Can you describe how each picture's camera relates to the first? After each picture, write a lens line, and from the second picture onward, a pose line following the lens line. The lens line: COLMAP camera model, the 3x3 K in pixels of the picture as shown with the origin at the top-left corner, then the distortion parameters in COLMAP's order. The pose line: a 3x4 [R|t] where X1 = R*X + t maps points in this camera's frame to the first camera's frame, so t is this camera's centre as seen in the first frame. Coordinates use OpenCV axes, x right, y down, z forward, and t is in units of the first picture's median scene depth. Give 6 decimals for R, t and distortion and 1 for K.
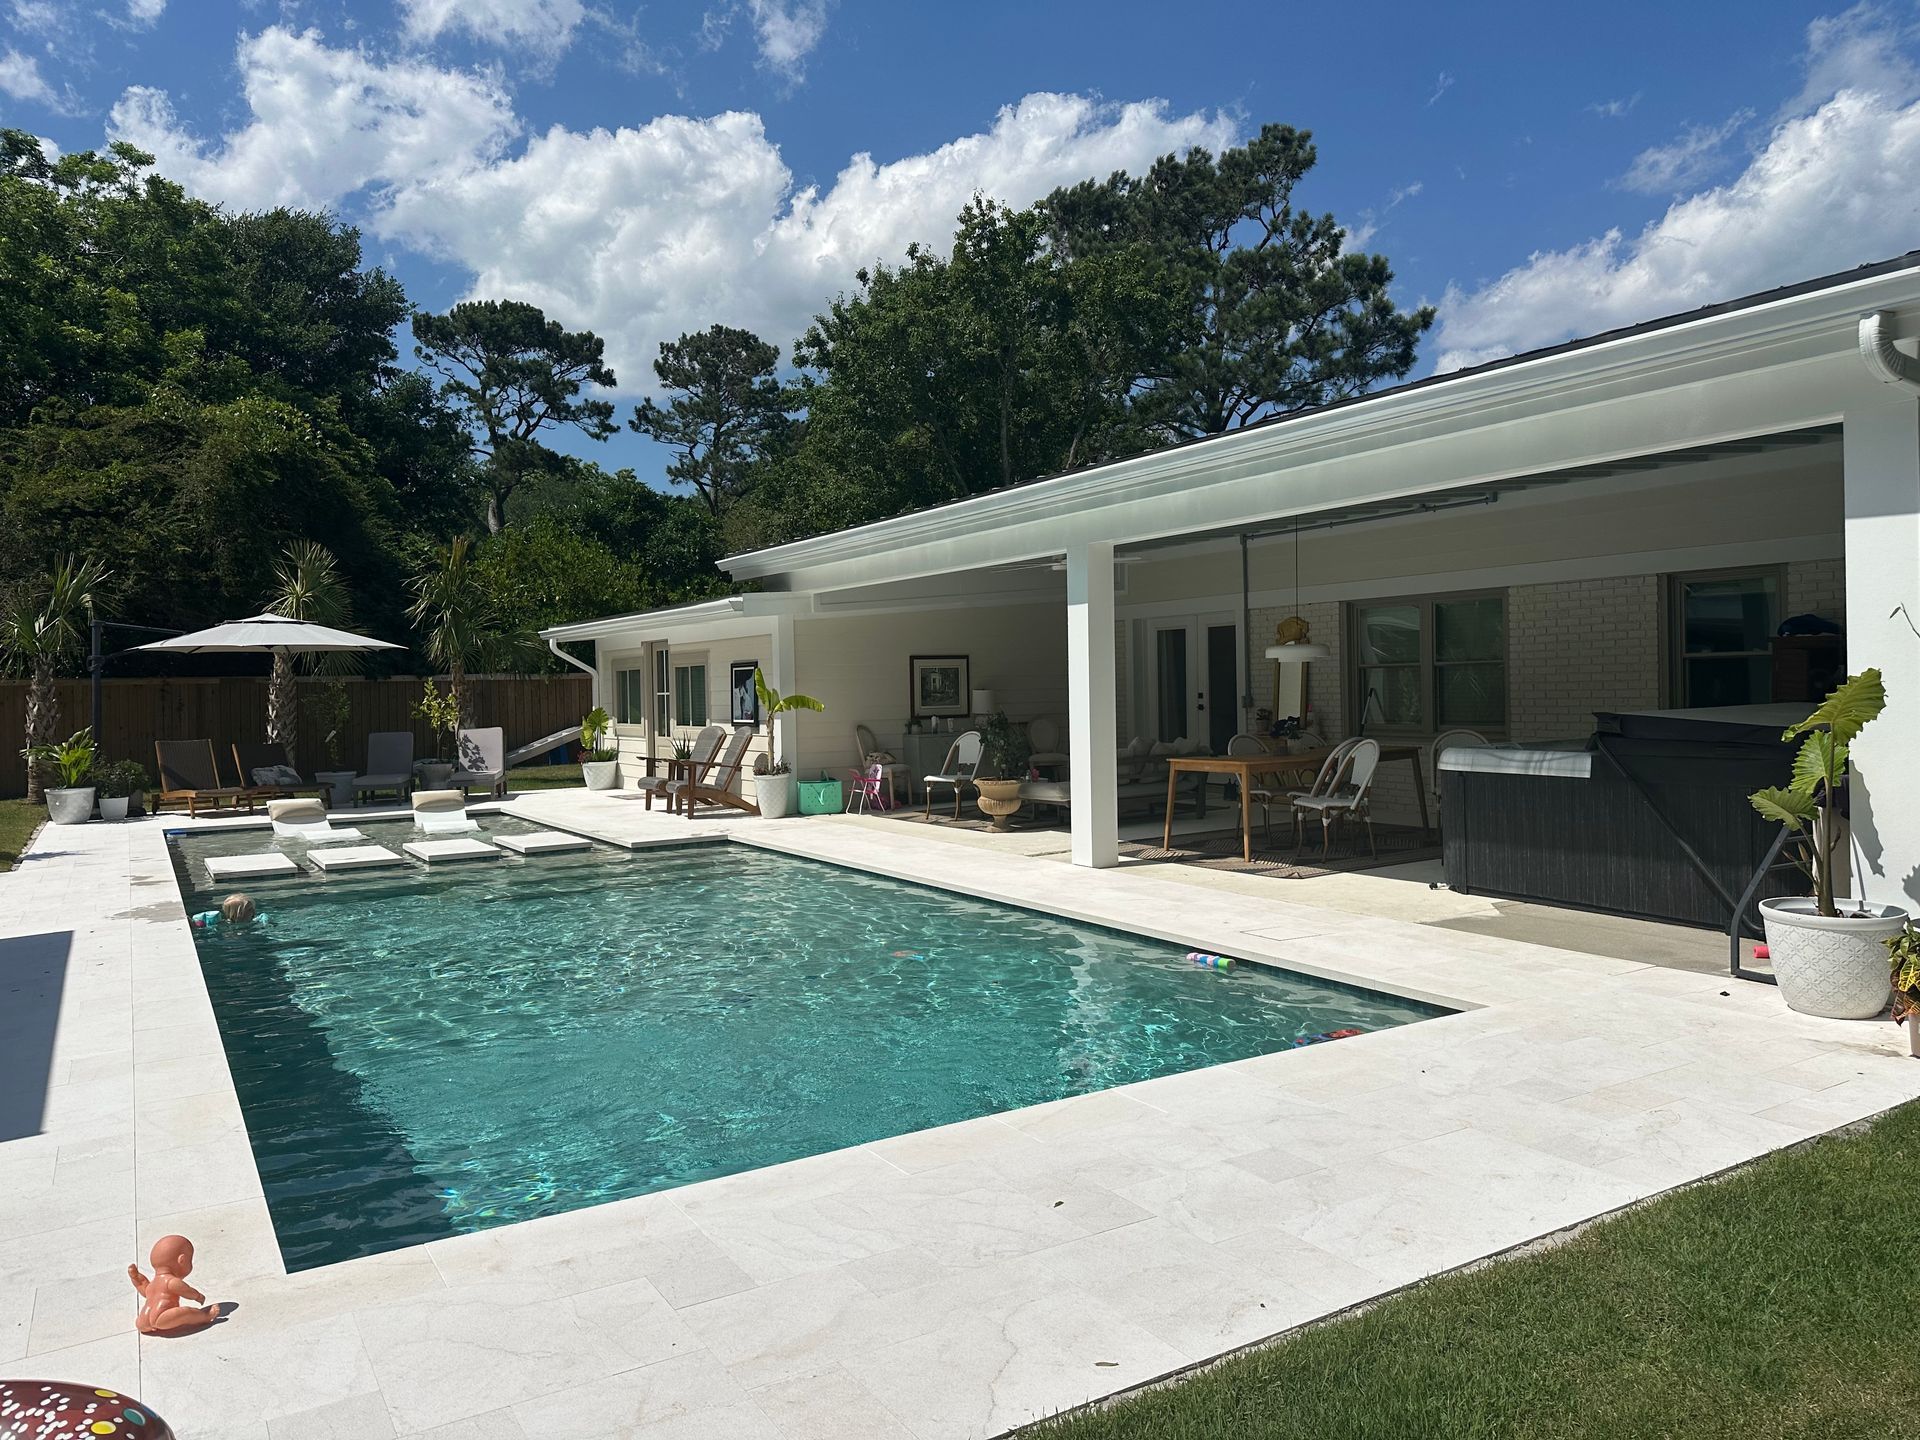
lens RADIAL K [[1349.2, 0, 967.9], [0, 1349.2, 718.2], [0, 0, 1]] dist [0.059040, -0.075771]
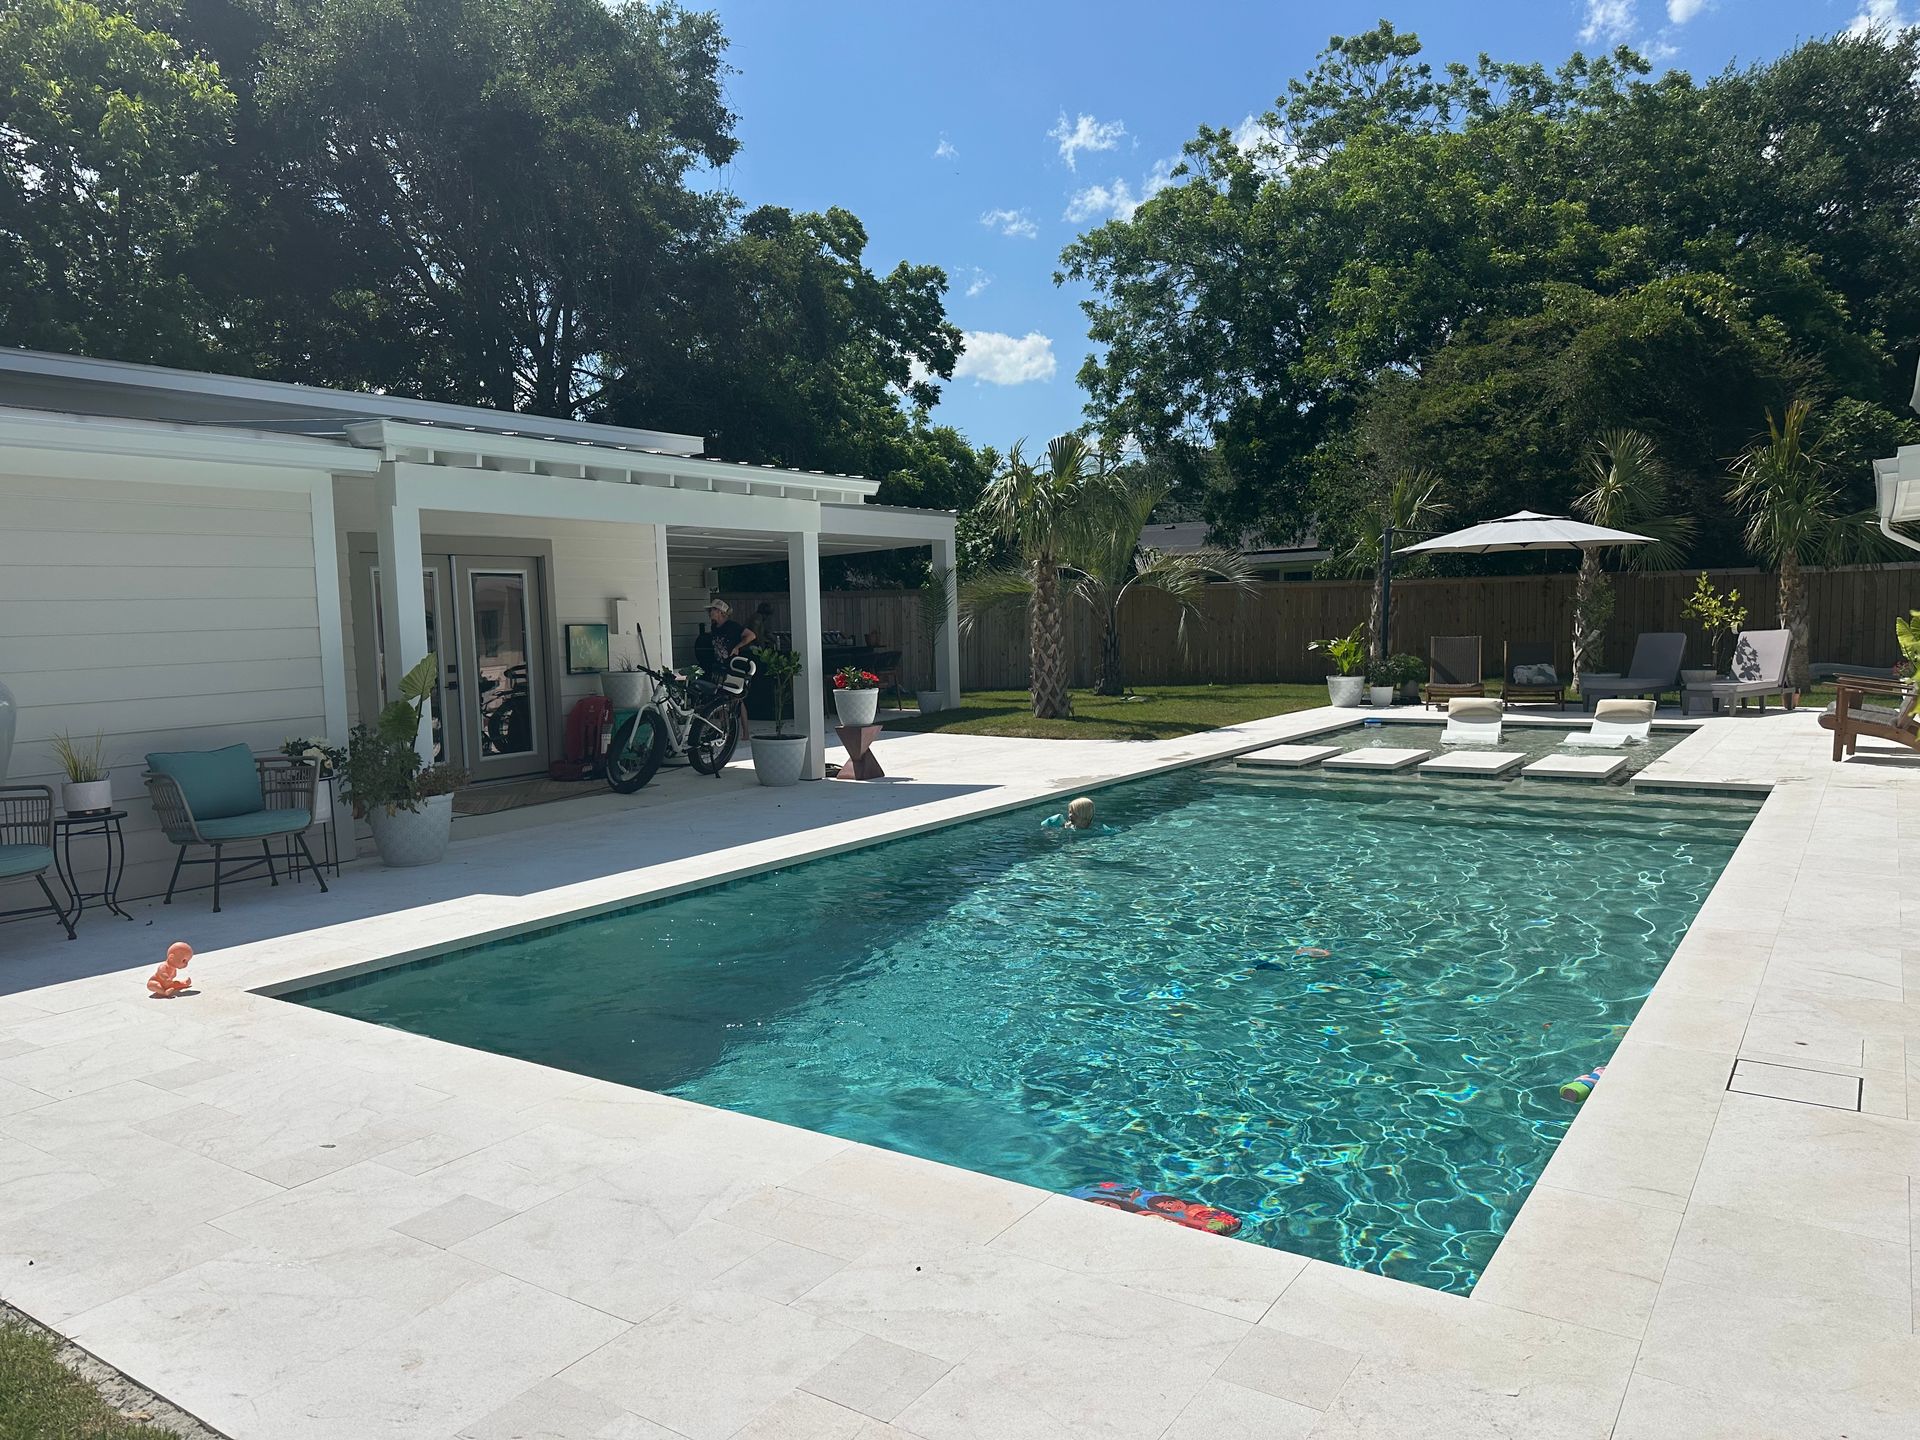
lens RADIAL K [[1349.2, 0, 964.0], [0, 1349.2, 721.2], [0, 0, 1]] dist [0.059040, -0.075771]
pose [[0.408572, 0.082430, -0.908996, 0.253779], [-0.006379, 0.996147, 0.087466, -0.008855], [0.912704, -0.029938, 0.407524, 0.230521]]
